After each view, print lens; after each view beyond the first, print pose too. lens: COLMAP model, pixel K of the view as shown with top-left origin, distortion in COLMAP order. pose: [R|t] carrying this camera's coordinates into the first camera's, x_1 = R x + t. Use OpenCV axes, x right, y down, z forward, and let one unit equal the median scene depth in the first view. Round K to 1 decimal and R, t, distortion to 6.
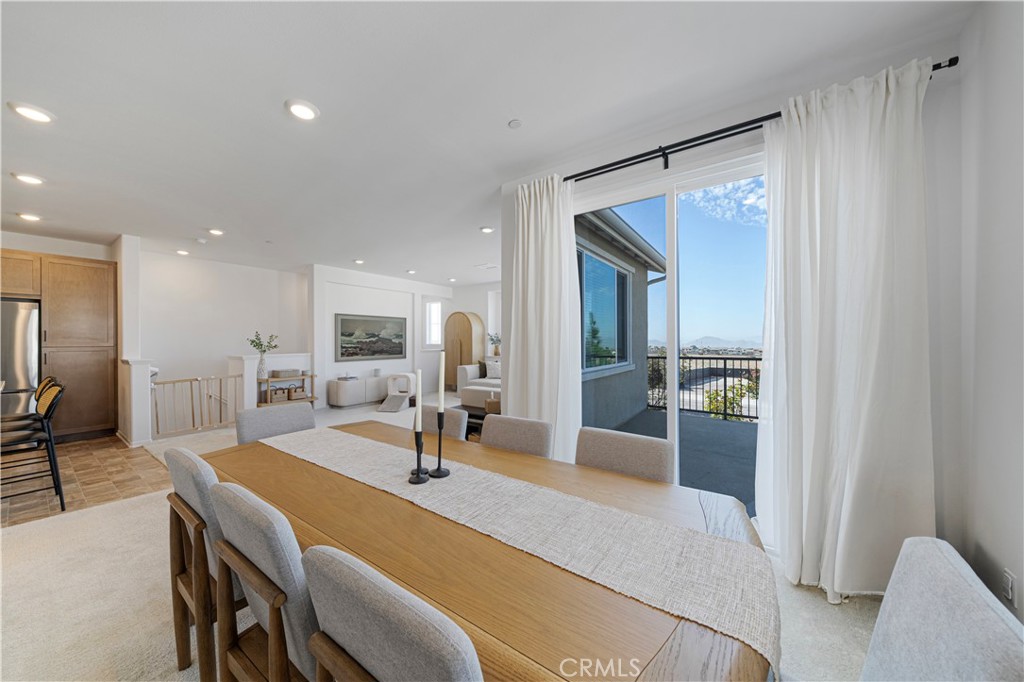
lens RADIAL K [[346.6, 0, 512.0], [0, 346.6, 341.0], [0, 0, 1]] dist [0.000036, 0.000022]
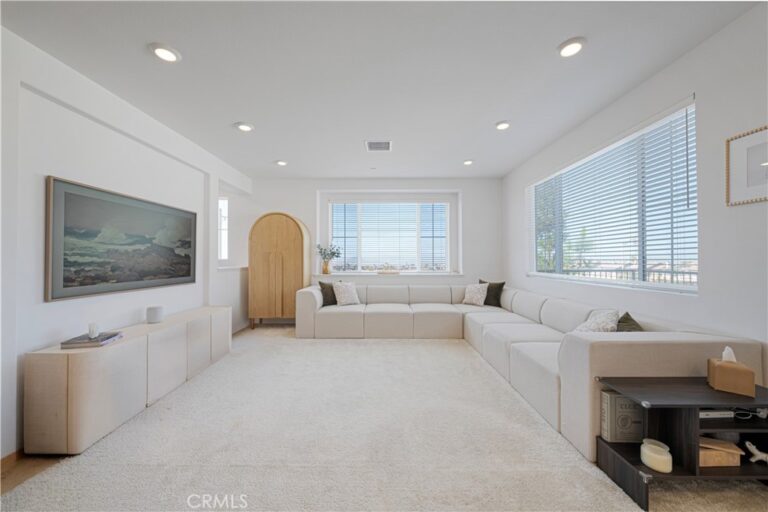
lens RADIAL K [[279.6, 0, 381.8], [0, 279.6, 258.2], [0, 0, 1]] dist [0.000752, 0.000040]
pose [[0.813934, 0.006686, 0.580919, -0.361978], [-0.003421, 0.999972, -0.006717, 0.012285], [-0.580947, 0.003480, 0.813934, 0.493350]]
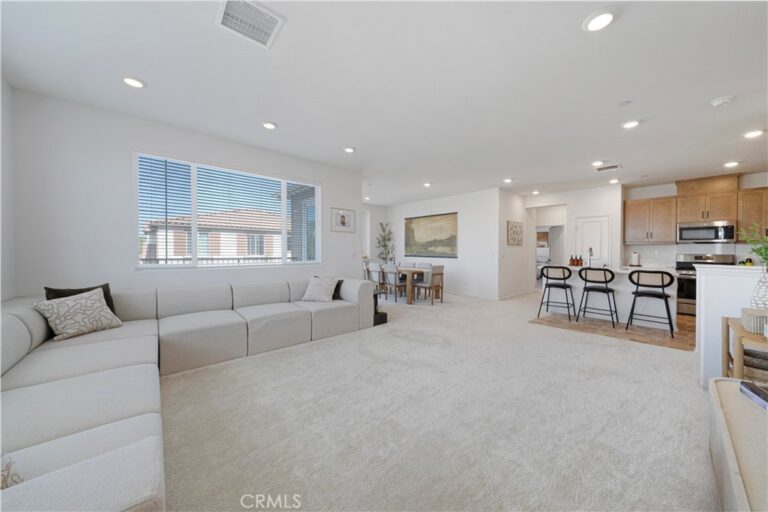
lens RADIAL K [[250.7, 0, 381.7], [0, 250.7, 251.1], [0, 0, 1]] dist [-0.000259, -0.000003]
pose [[-0.966877, -0.007204, 0.255140, -0.248108], [-0.008175, 0.999963, -0.002743, 0.013447], [-0.255111, -0.004738, -0.966900, 1.094324]]
